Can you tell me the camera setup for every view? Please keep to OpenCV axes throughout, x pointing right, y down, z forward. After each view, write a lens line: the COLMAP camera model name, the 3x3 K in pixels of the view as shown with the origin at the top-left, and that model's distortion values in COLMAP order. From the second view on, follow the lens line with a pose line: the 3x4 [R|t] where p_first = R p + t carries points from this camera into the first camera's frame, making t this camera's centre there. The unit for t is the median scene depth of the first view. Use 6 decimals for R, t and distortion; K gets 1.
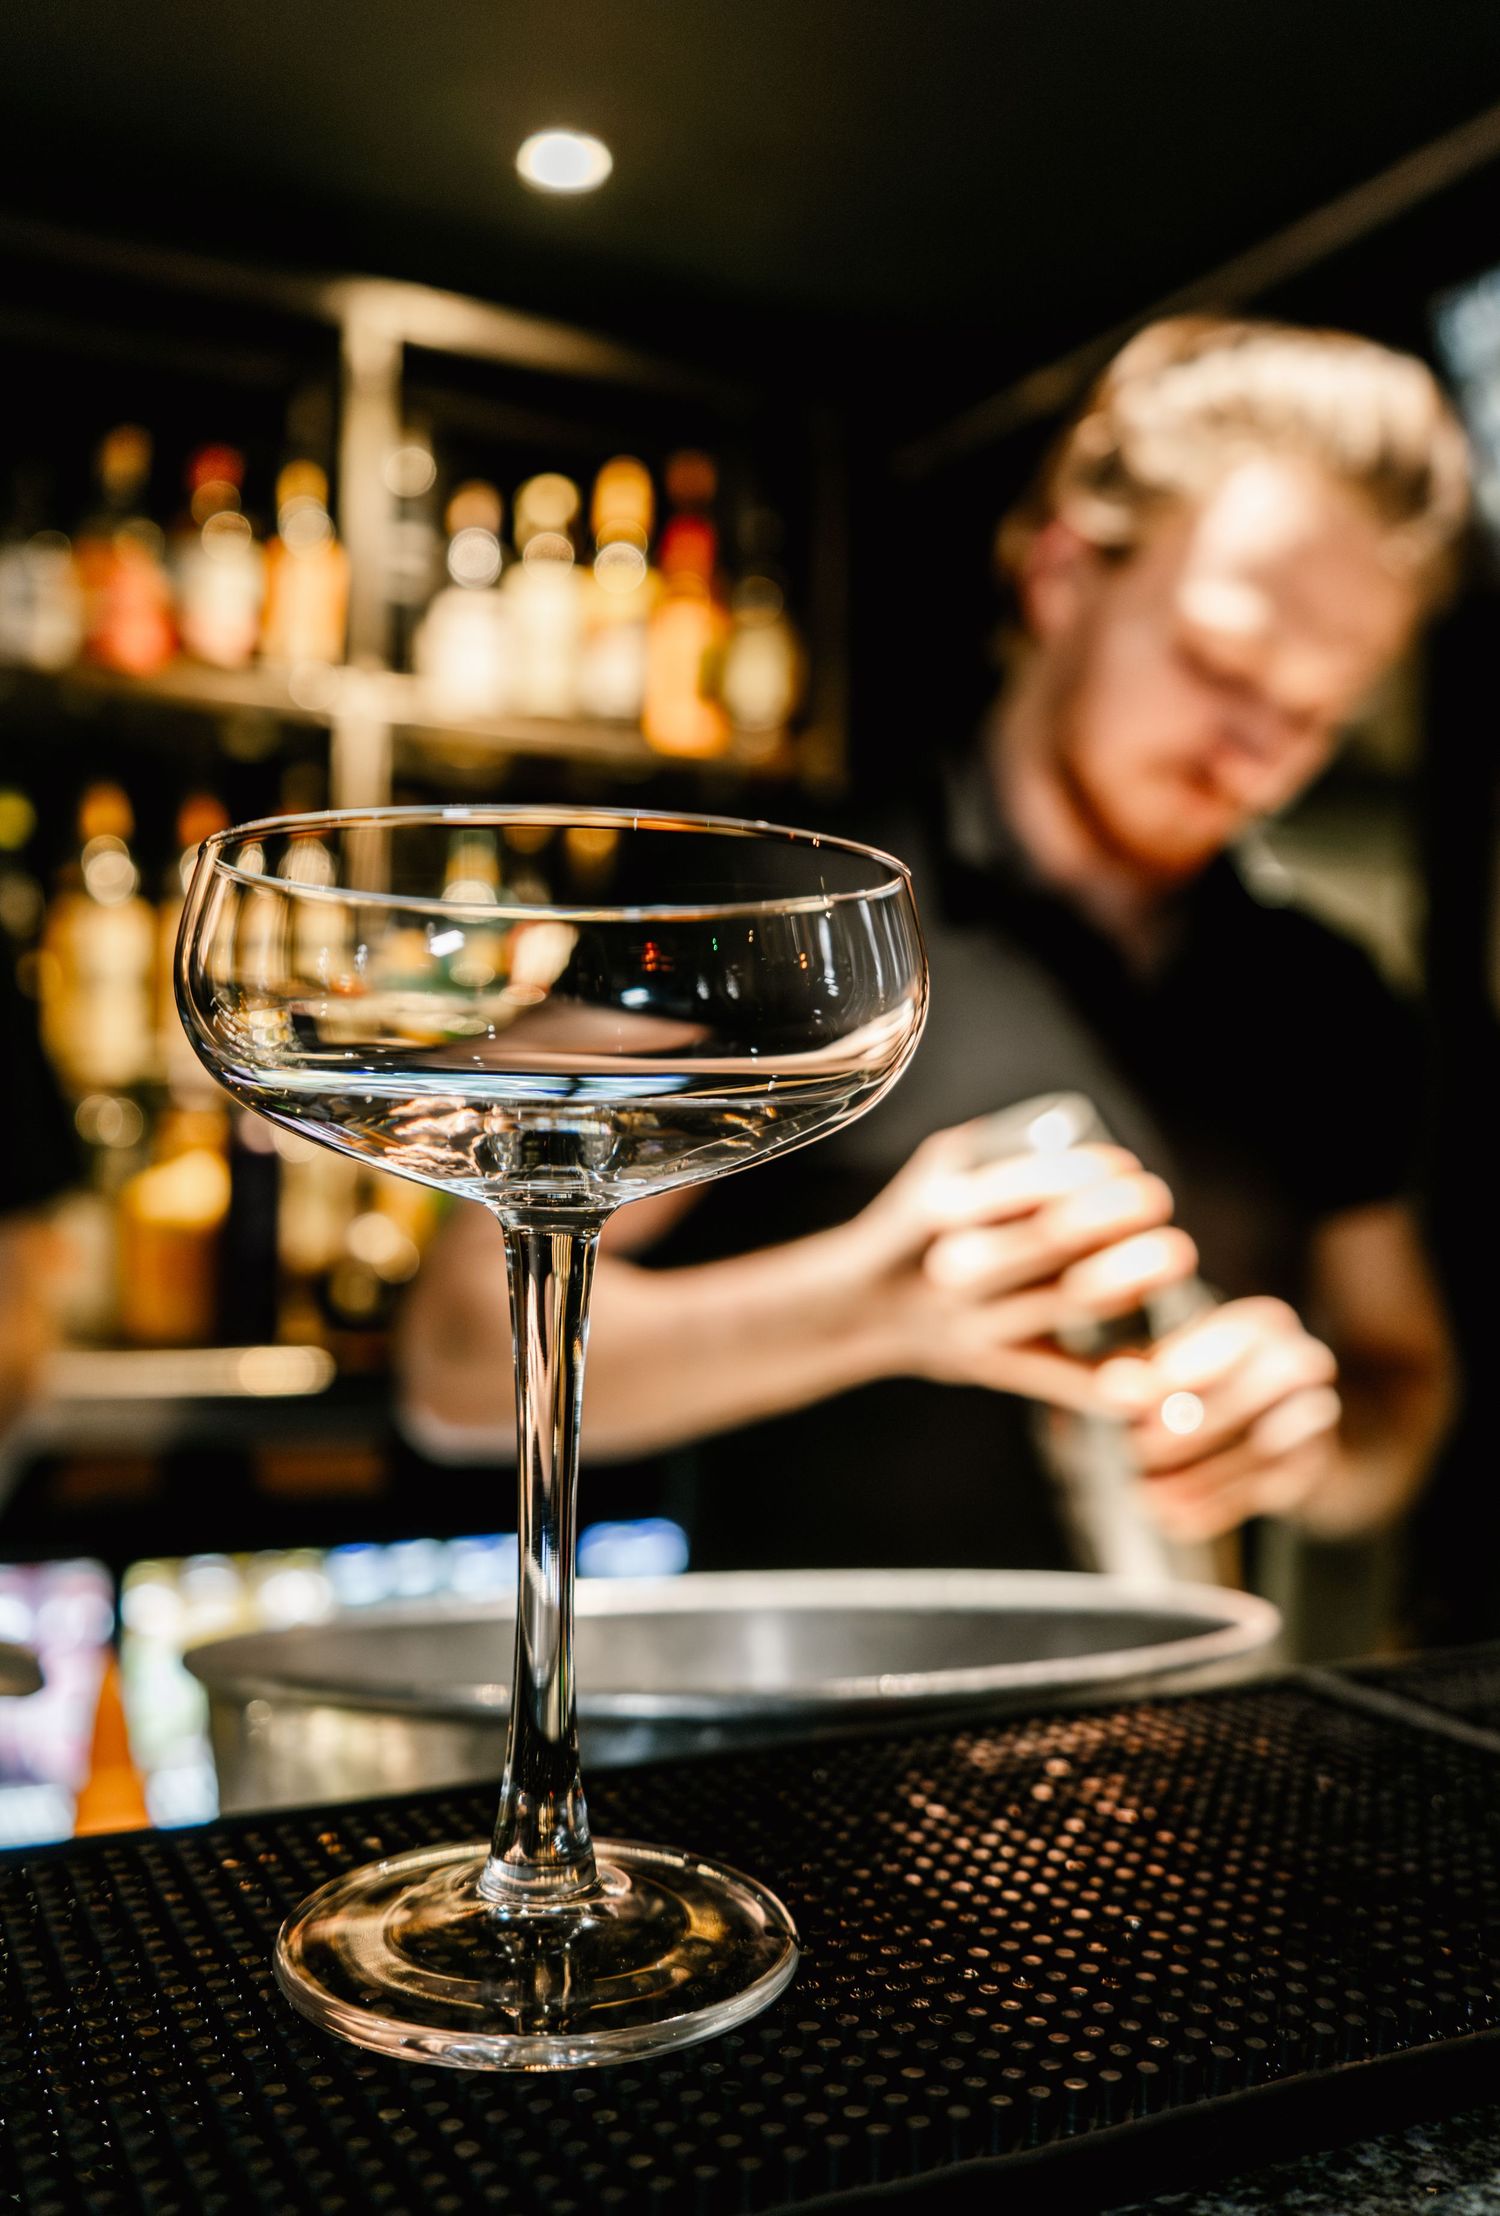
lens RADIAL K [[1791.2, 0, 845.5], [0, 1791.2, 1108.2], [0, 0, 1]] dist [-0.008194, -0.012034]
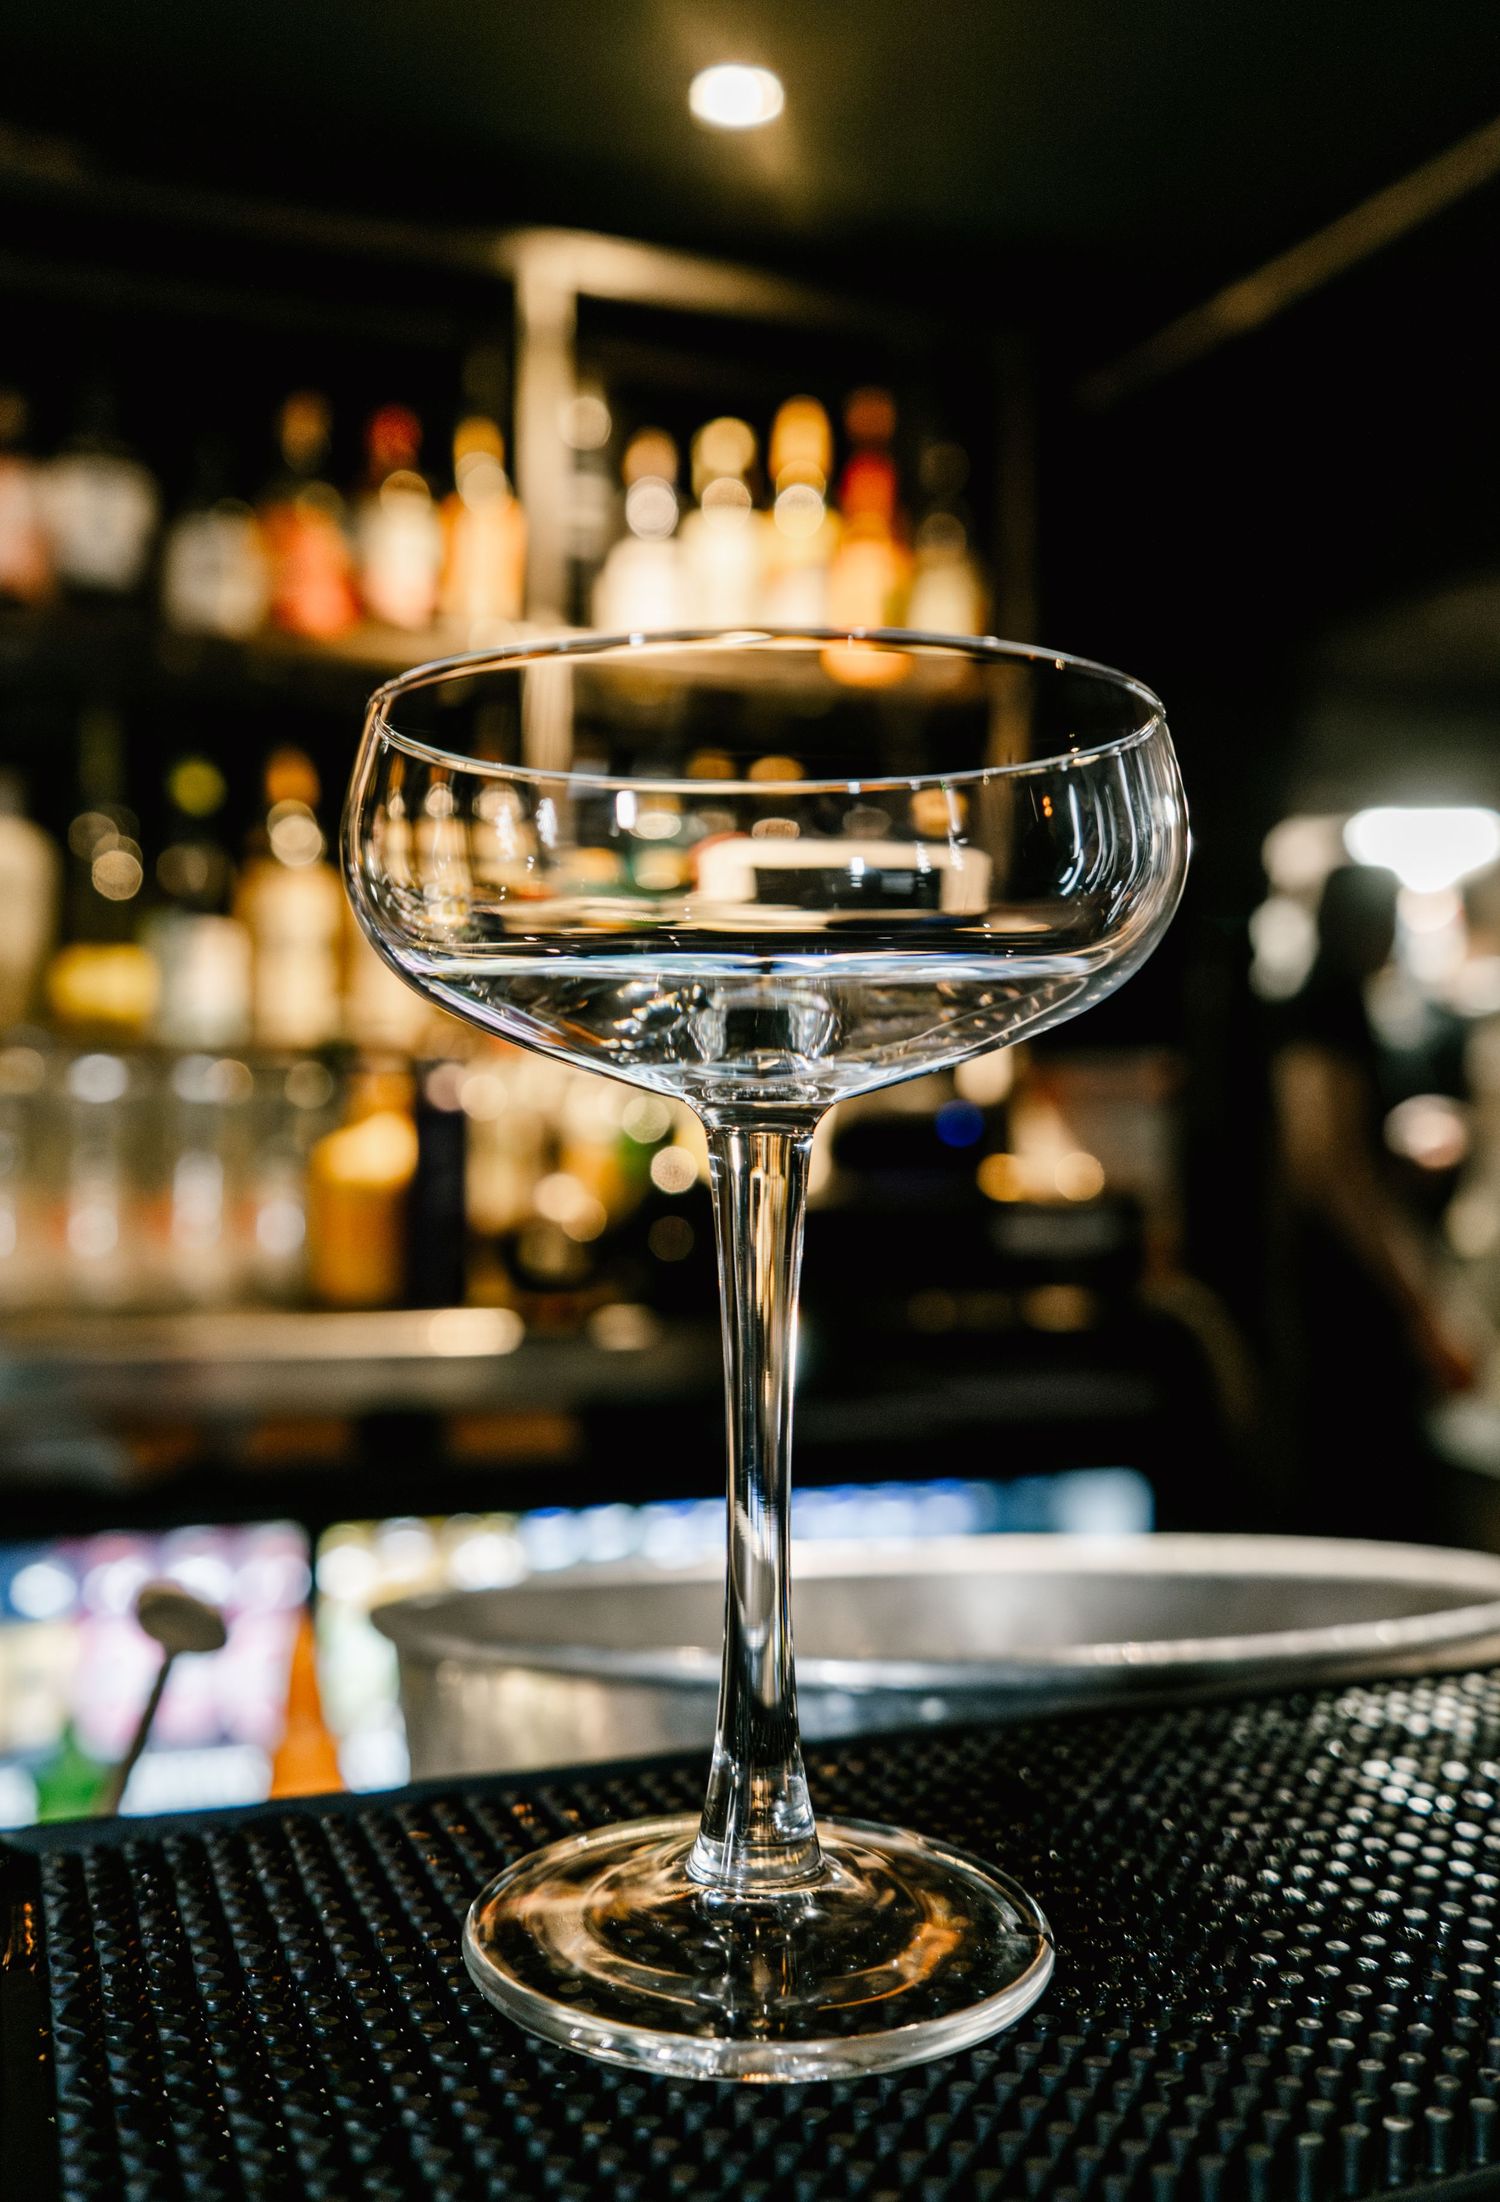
lens RADIAL K [[1779.9, 0, 844.9], [0, 1779.9, 1101.2], [0, 0, 1]] dist [-0.008194, -0.012034]
pose [[0.995016, -0.014588, -0.098639, -0.029018], [0.014932, 0.999885, 0.002747, 0.044111], [0.098588, -0.004206, 0.995119, 0.107934]]
